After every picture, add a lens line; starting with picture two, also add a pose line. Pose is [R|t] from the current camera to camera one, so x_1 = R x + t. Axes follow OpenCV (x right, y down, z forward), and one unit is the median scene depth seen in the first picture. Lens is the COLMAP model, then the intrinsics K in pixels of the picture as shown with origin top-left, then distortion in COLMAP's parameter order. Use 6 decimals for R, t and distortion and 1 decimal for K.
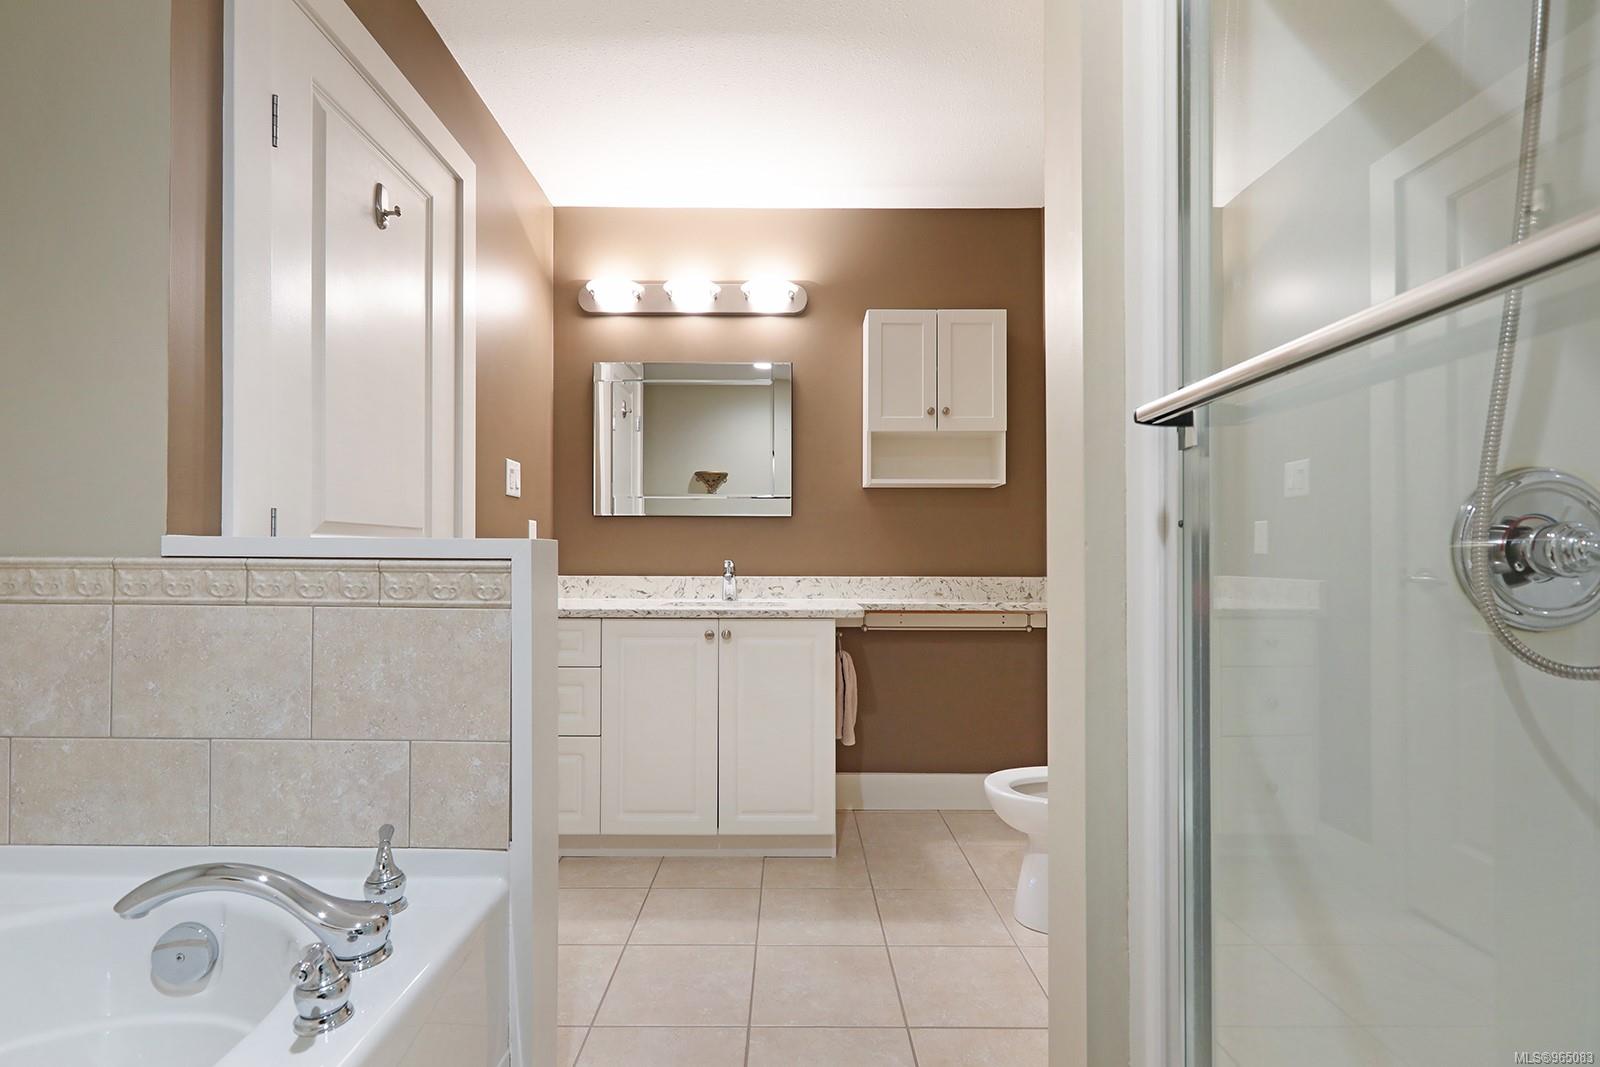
lens RADIAL K [[761.3, 0, 792.7], [0, 761.3, 560.4], [0, 0, 1]] dist [0.003455, 0.000358]
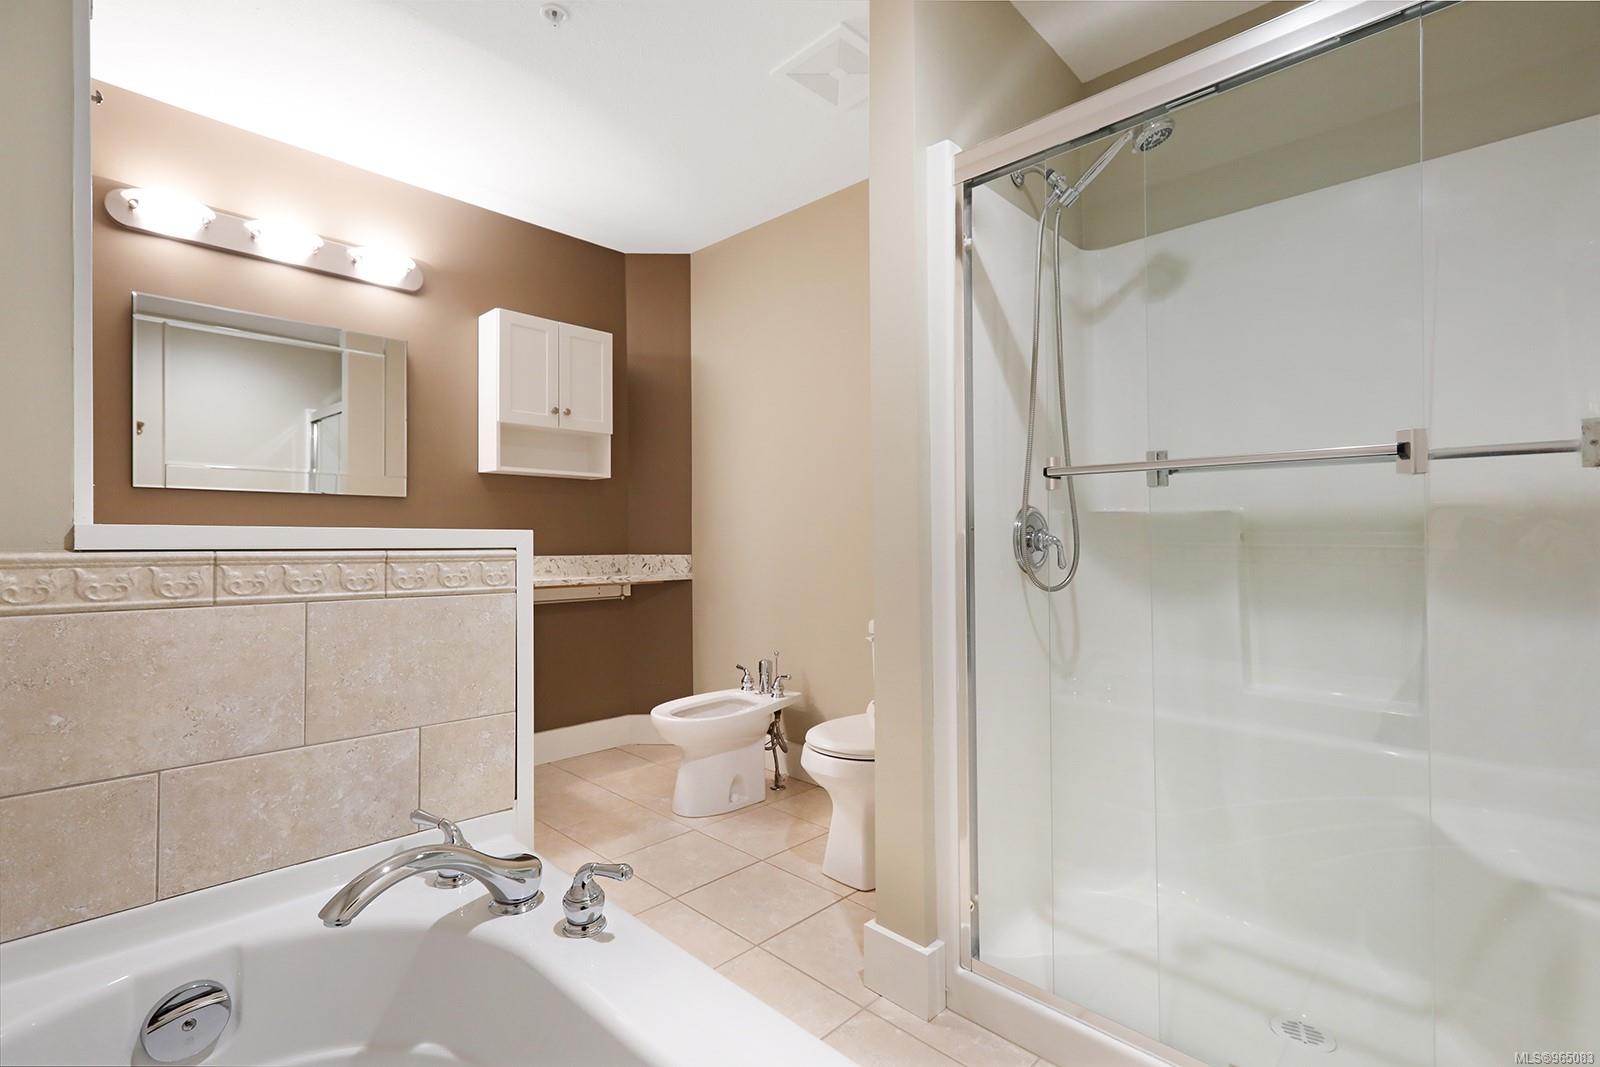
lens RADIAL K [[737.0, 0, 799.9], [0, 737.0, 541.0], [0, 0, 1]] dist [0.002158, 0.000565]
pose [[0.687556, -0.006066, 0.726106, -0.865594], [0.001893, 0.999977, 0.006562, -0.018512], [-0.726129, -0.003137, 0.687552, -0.049210]]
